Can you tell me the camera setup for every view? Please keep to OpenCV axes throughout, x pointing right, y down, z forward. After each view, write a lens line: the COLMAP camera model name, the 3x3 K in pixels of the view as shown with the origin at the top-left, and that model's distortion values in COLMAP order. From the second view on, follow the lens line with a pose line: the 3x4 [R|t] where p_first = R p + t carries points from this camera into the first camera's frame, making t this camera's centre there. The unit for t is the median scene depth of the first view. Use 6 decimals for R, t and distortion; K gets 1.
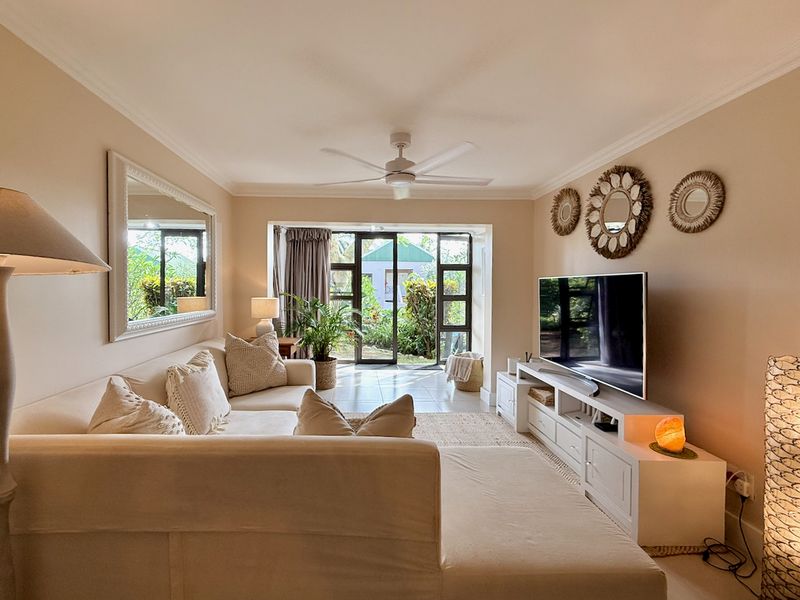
lens RADIAL K [[352.1, 0, 372.3], [0, 352.1, 293.9], [0, 0, 1]] dist [-0.000267, -0.000137]
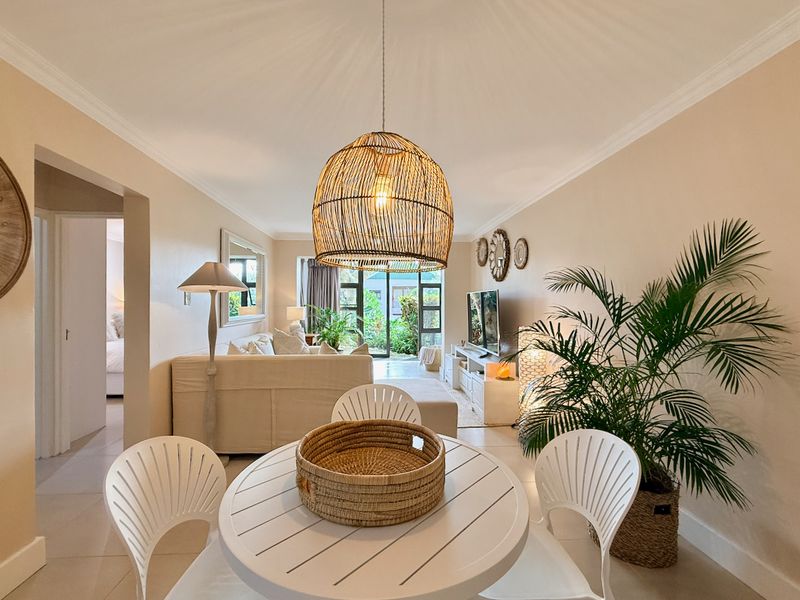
lens RADIAL K [[326.4, 0, 379.5], [0, 326.4, 300.1], [0, 0, 1]] dist [0.000071, -0.000010]
pose [[0.999902, -0.004526, -0.013215, 0.103746], [0.004168, 0.999626, -0.027016, 0.028685], [0.013332, 0.026959, 0.999548, -0.545301]]
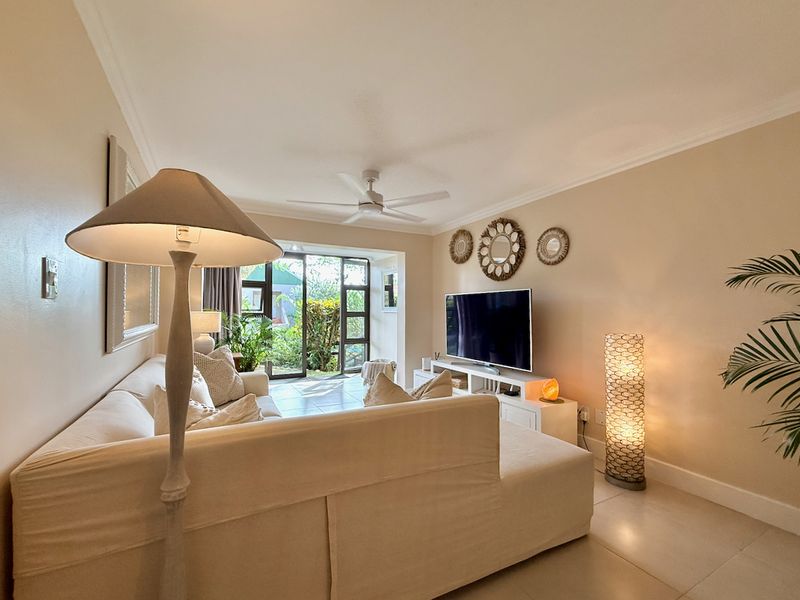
lens RADIAL K [[329.5, 0, 386.1], [0, 329.5, 304.9], [0, 0, 1]] dist [-0.000134, -0.000071]
pose [[0.903226, 0.001609, 0.429162, -0.286016], [0.012504, 0.999470, -0.030064, 0.030557], [-0.428983, 0.032521, 0.902727, -0.022810]]
